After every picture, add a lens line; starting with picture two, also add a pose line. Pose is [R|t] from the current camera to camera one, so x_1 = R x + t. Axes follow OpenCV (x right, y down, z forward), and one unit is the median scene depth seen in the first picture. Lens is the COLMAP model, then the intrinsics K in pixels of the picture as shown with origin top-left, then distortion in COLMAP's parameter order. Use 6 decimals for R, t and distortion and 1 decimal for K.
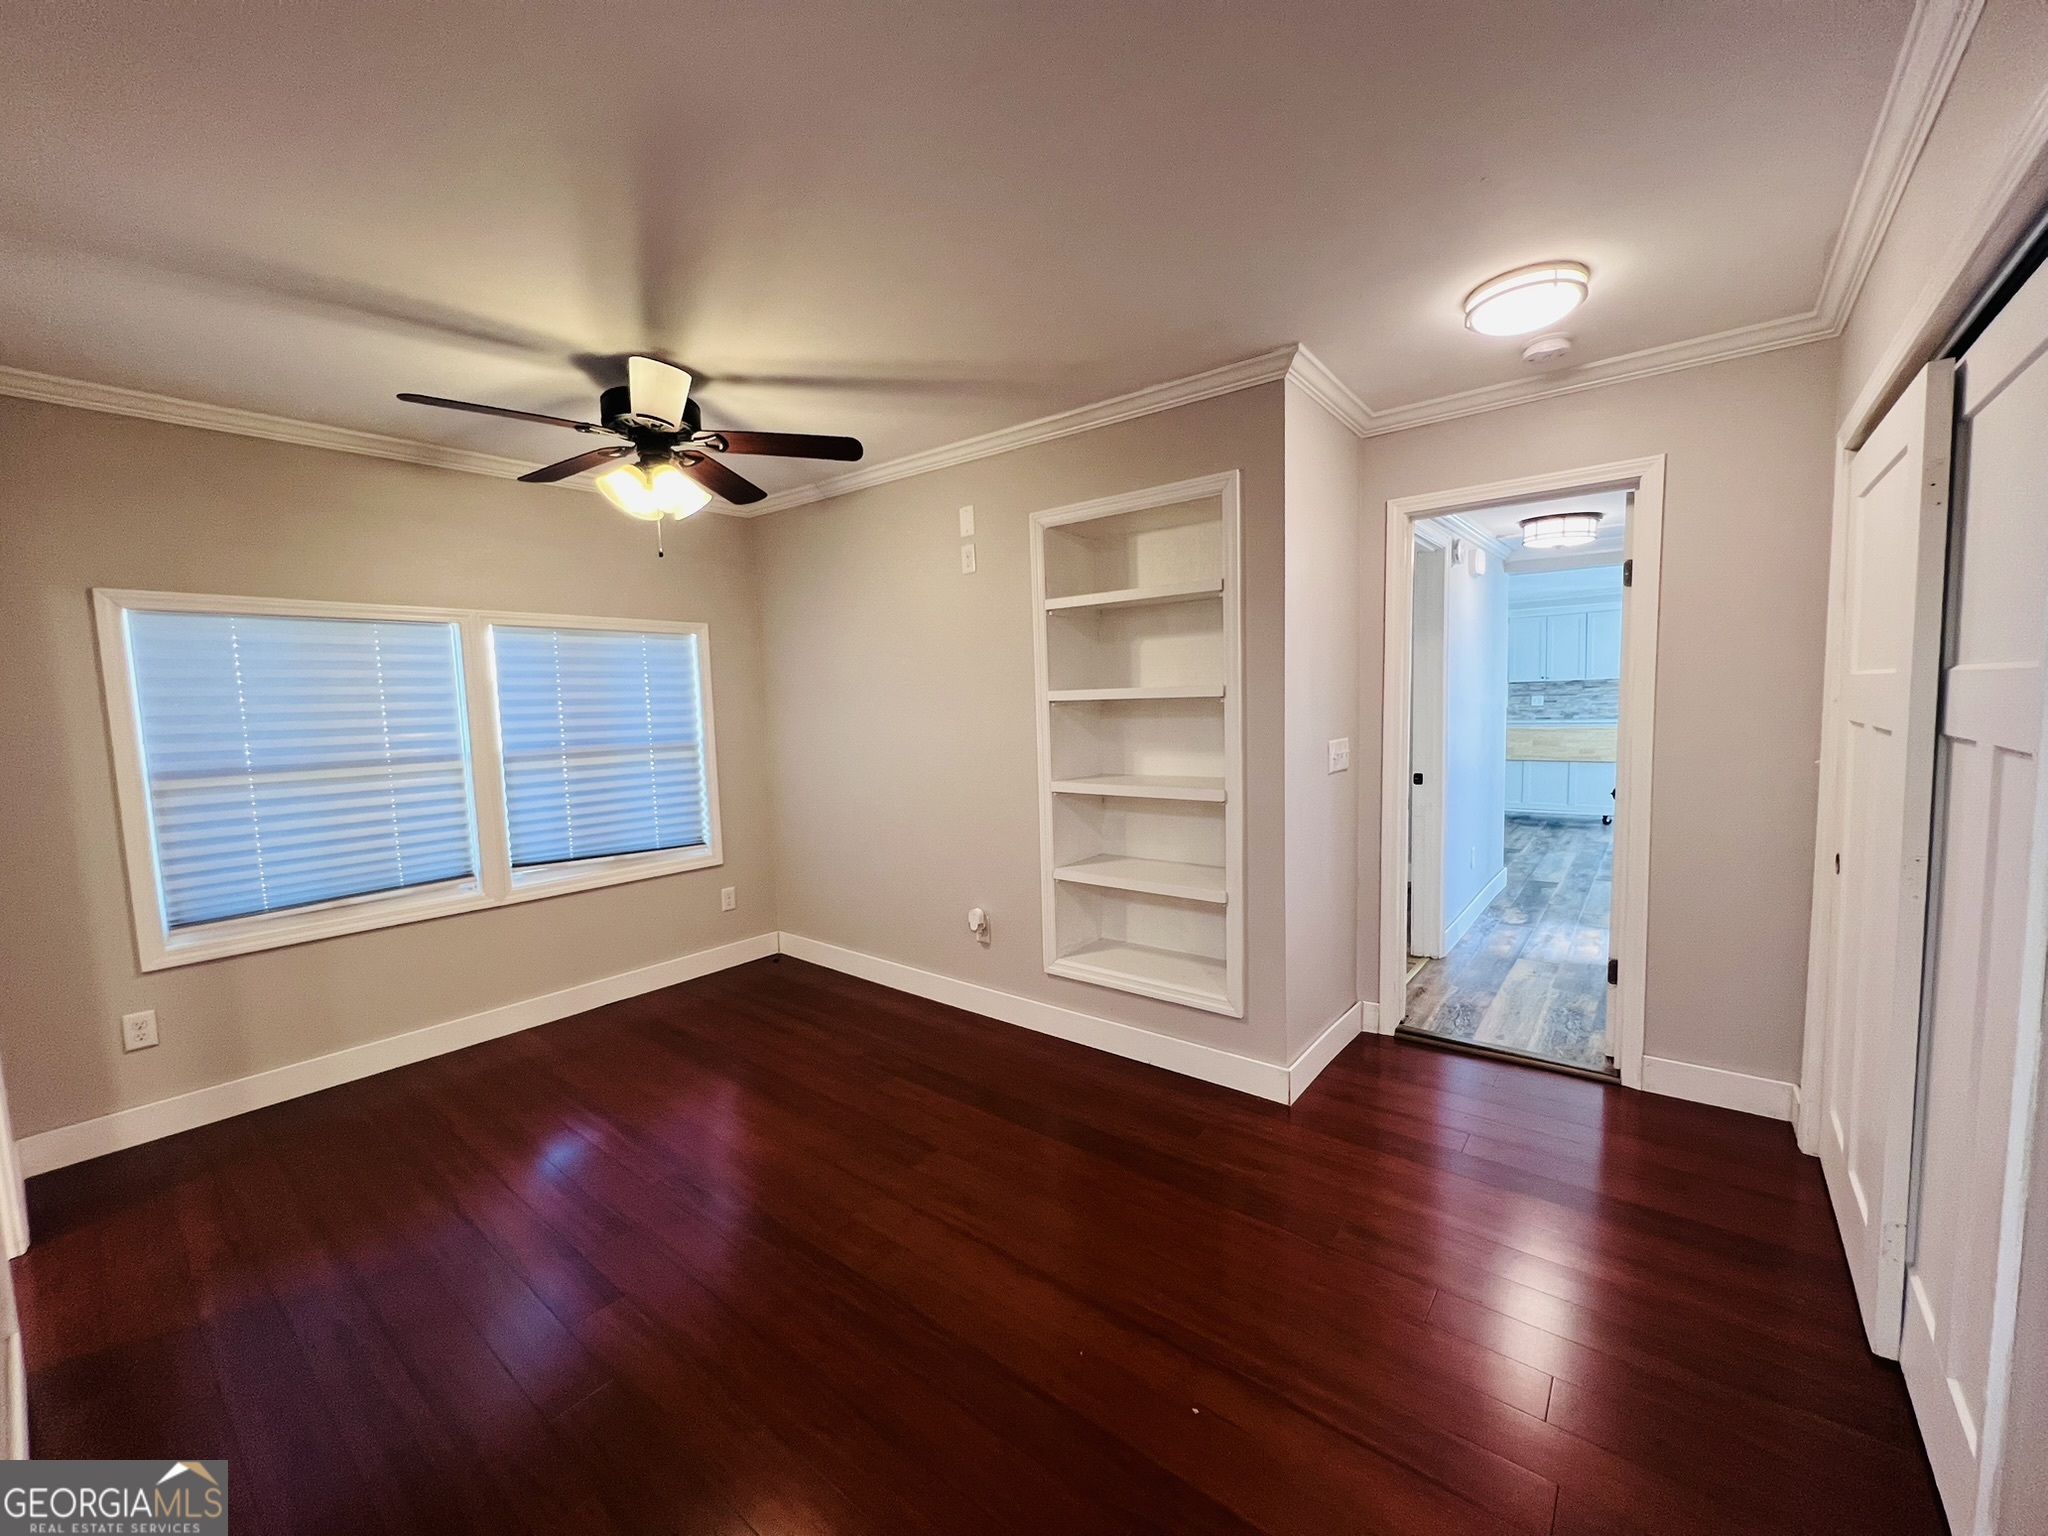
lens RADIAL K [[829.7, 0, 1016.6], [0, 829.7, 761.6], [0, 0, 1]] dist [0.002552, 0.000078]
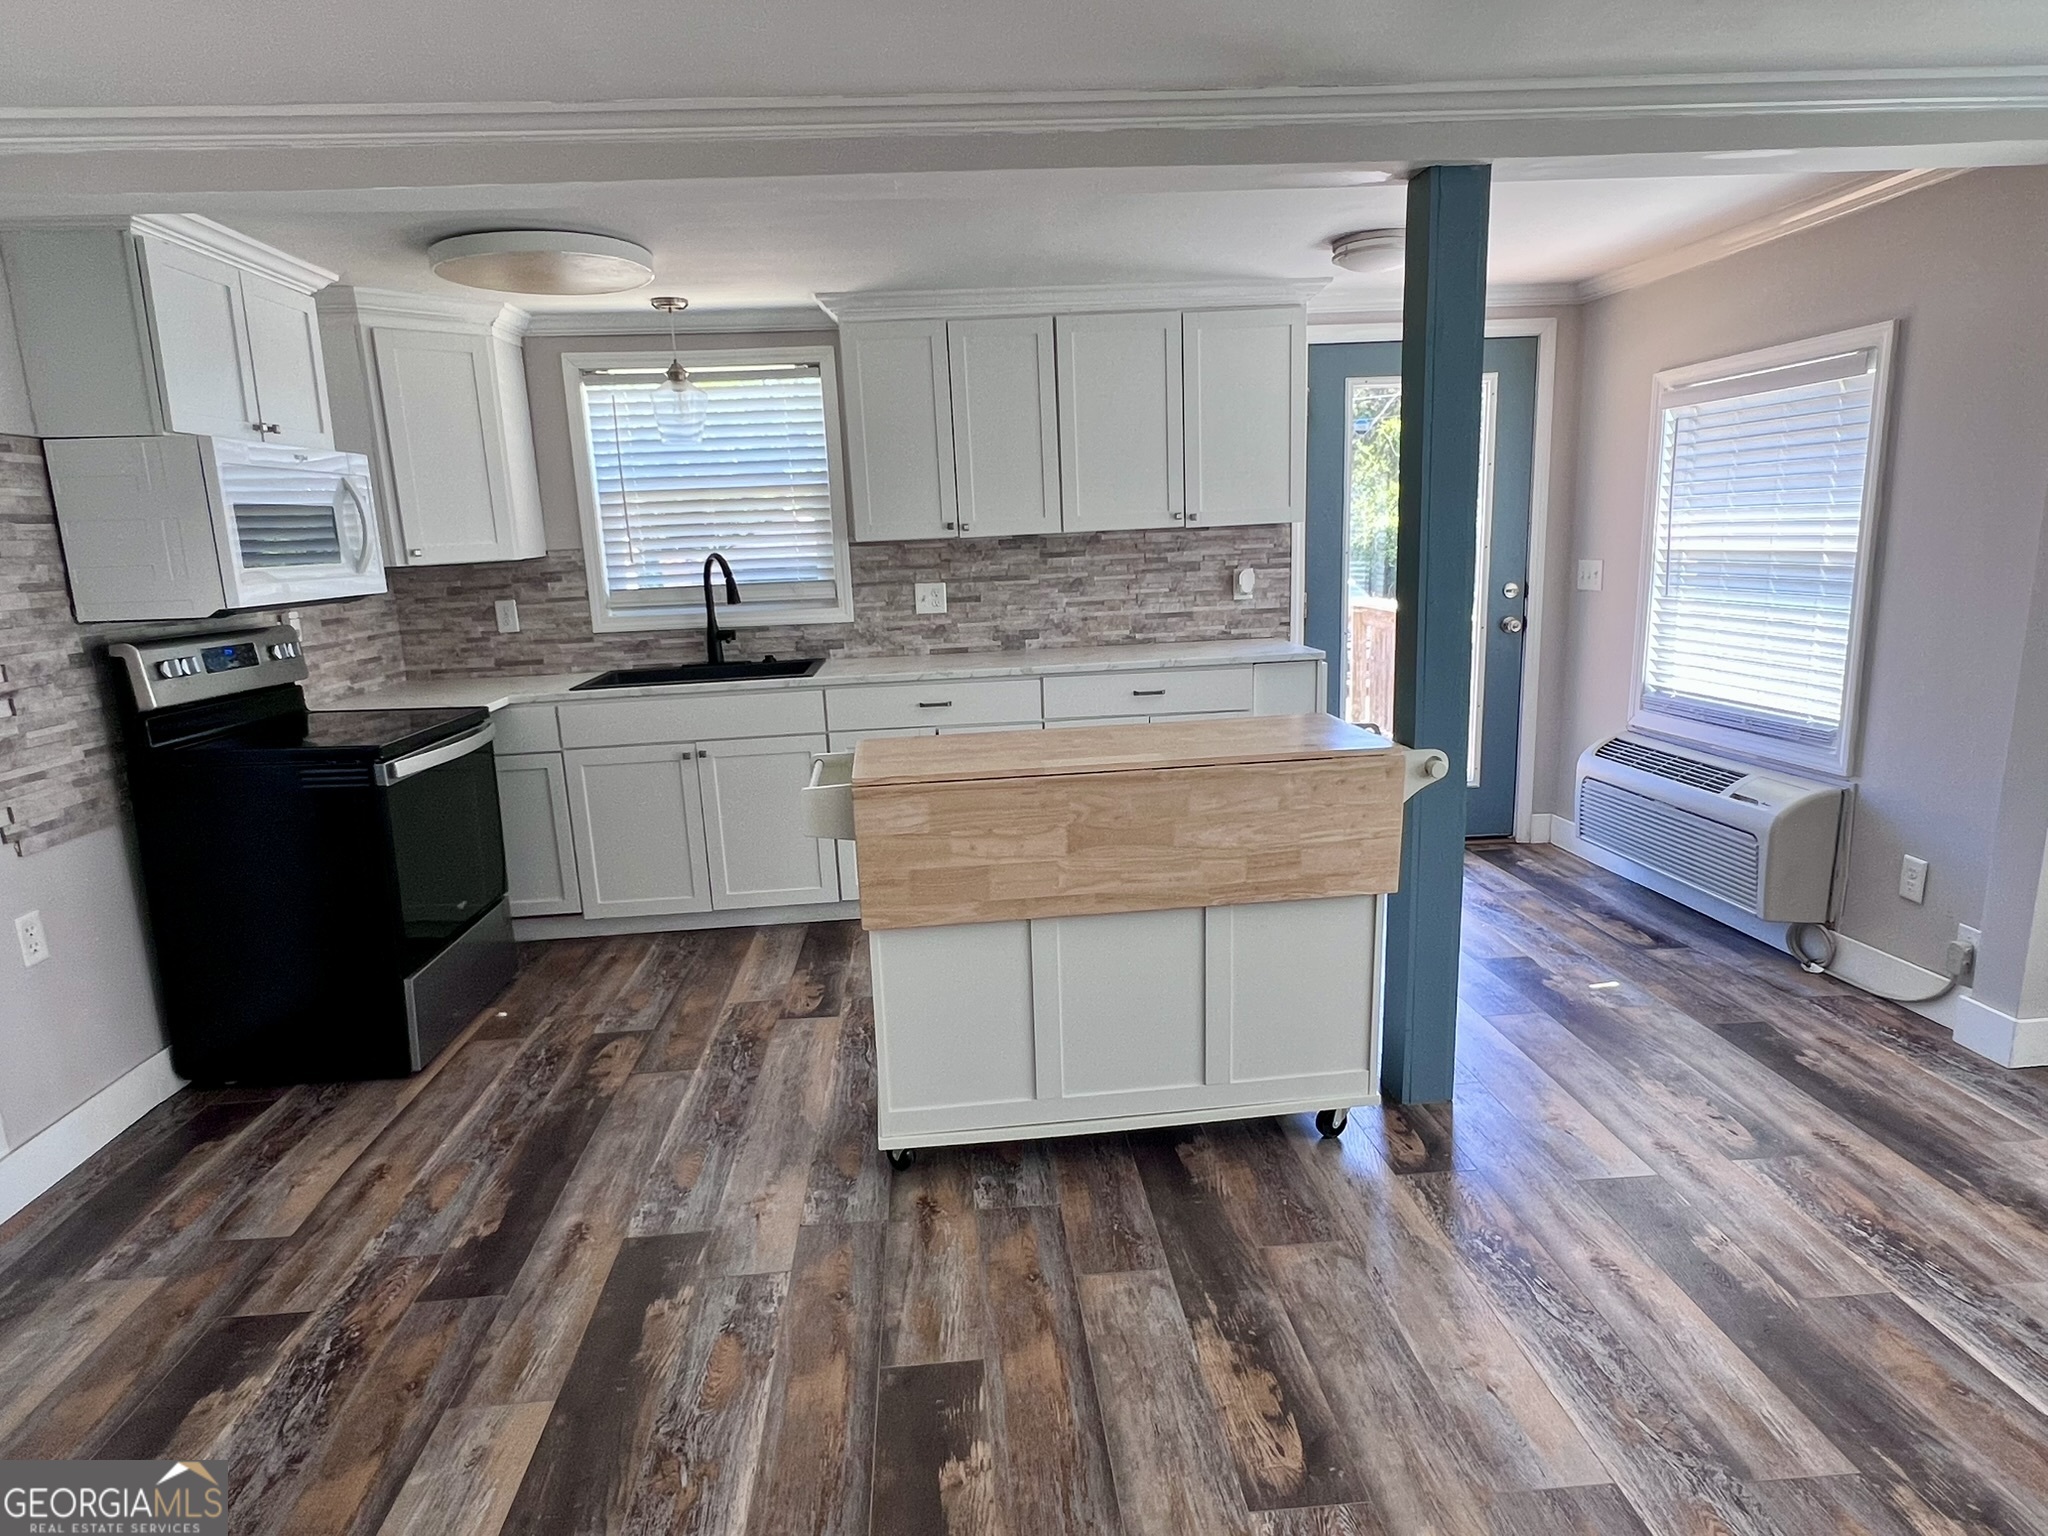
lens RADIAL K [[1174.4, 0, 1010.3], [0, 1174.4, 776.9], [0, 0, 1]] dist [-0.000965, -0.000082]
pose [[0.724309, -0.148337, 0.673330, 0.336099], [0.071209, 0.987454, 0.140939, -0.068258], [-0.685789, -0.054137, 0.725784, 0.653380]]
